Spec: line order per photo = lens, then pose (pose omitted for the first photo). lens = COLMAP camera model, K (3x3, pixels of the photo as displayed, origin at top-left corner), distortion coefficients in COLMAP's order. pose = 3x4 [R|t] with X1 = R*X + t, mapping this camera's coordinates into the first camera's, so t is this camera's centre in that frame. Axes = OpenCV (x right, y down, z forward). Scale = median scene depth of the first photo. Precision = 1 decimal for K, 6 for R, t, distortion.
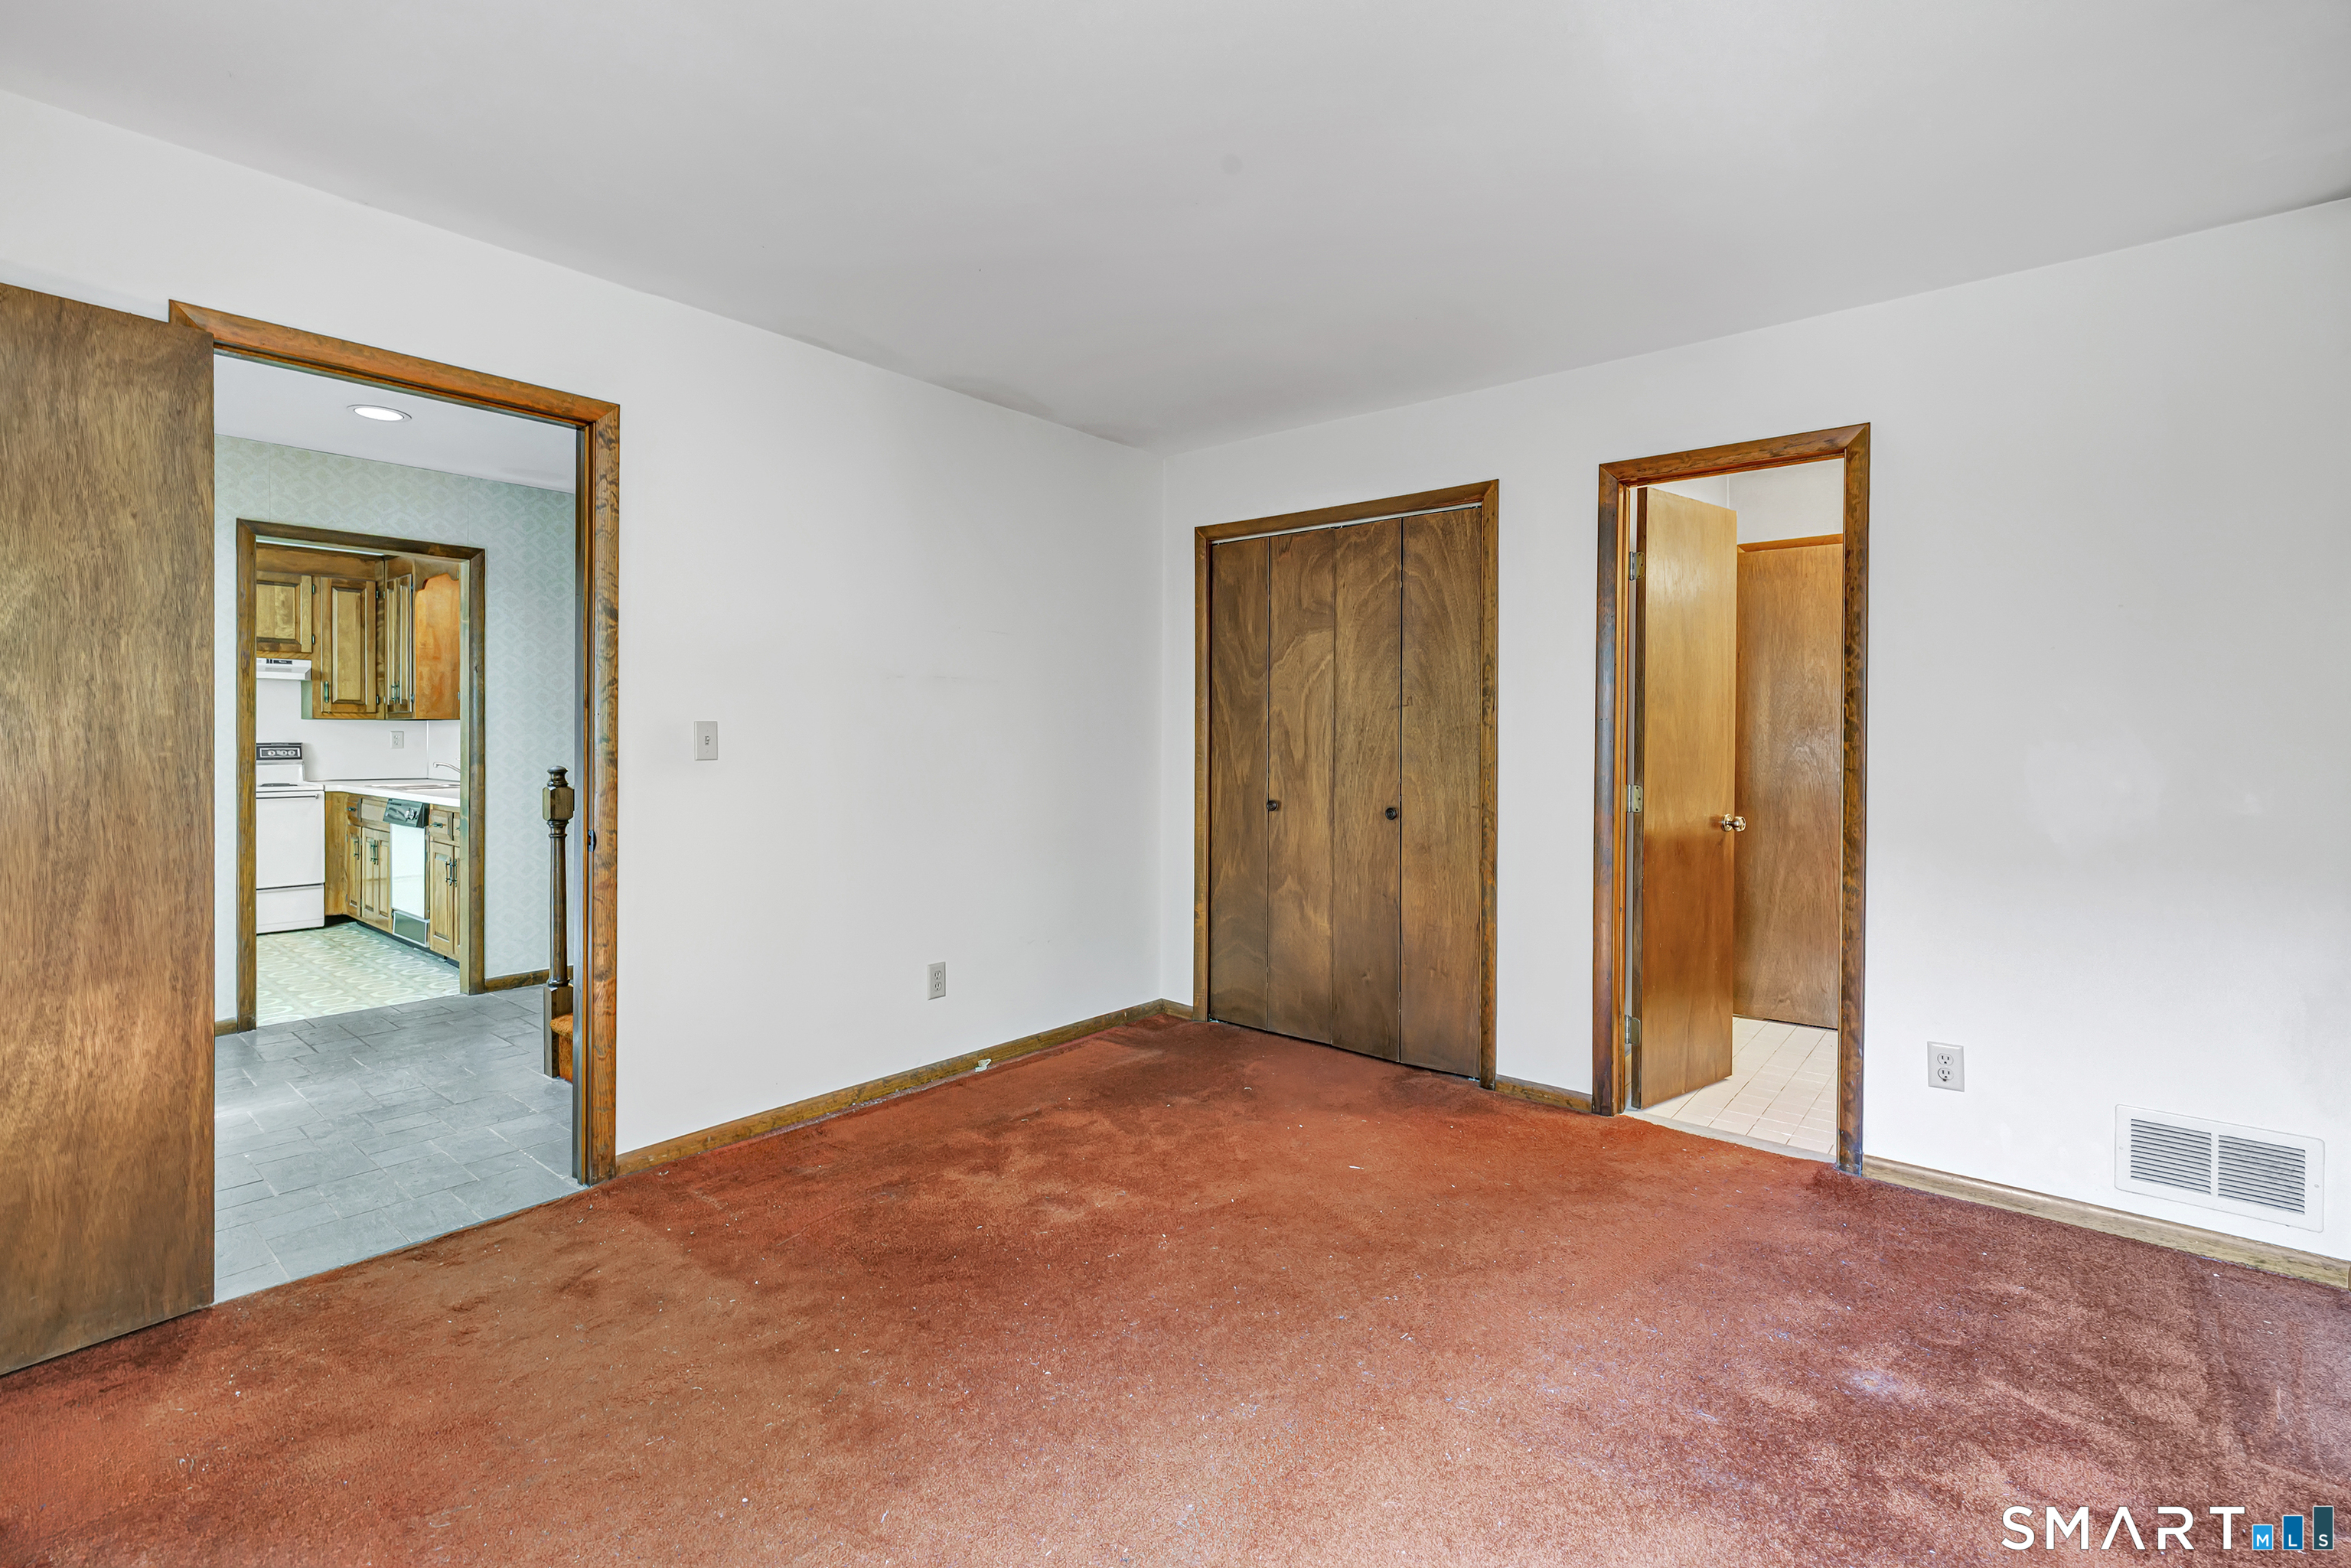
lens RADIAL K [[1082.8, 0, 1169.3], [0, 1082.8, 741.3], [0, 0, 1]] dist [-0.029237, 0.000001]
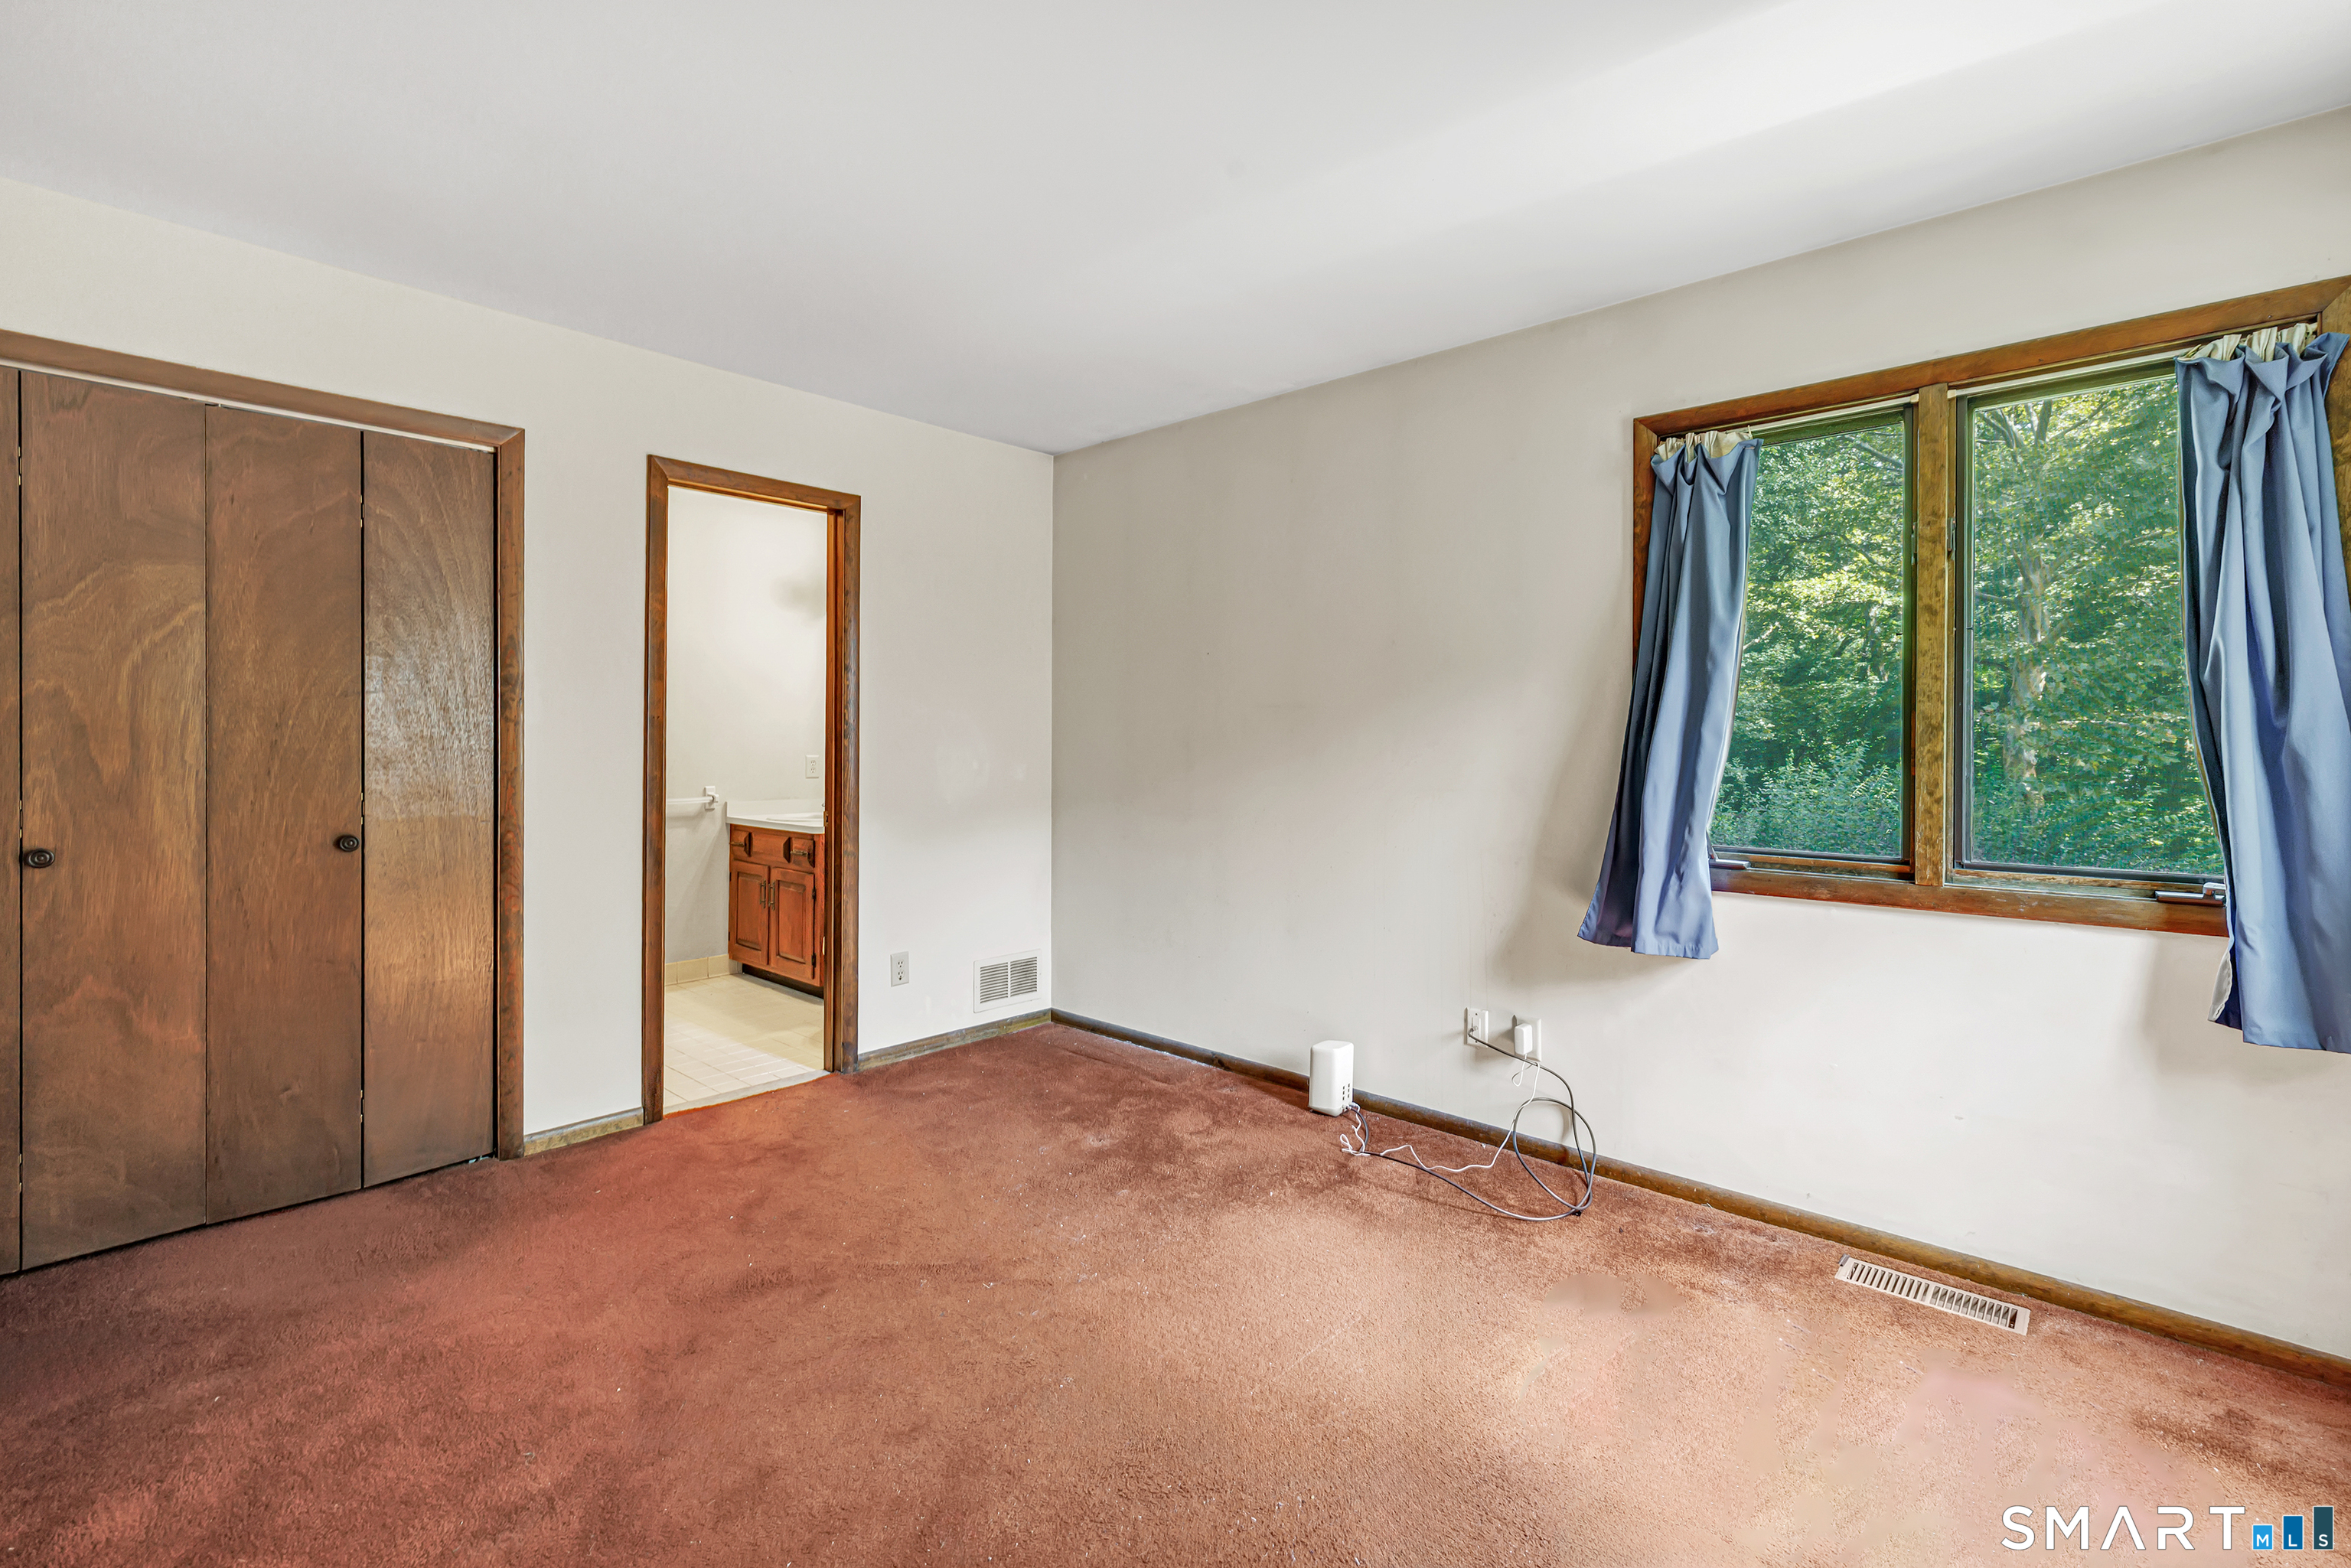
lens RADIAL K [[1051.1, 0, 1187.0], [0, 1051.1, 740.3], [0, 0, 1]] dist [-0.003066, -0.000006]
pose [[0.011029, -0.007015, 0.999915, -0.465645], [0.005205, 0.999962, 0.006958, -0.002279], [-0.999926, 0.005128, 0.011065, 0.432431]]
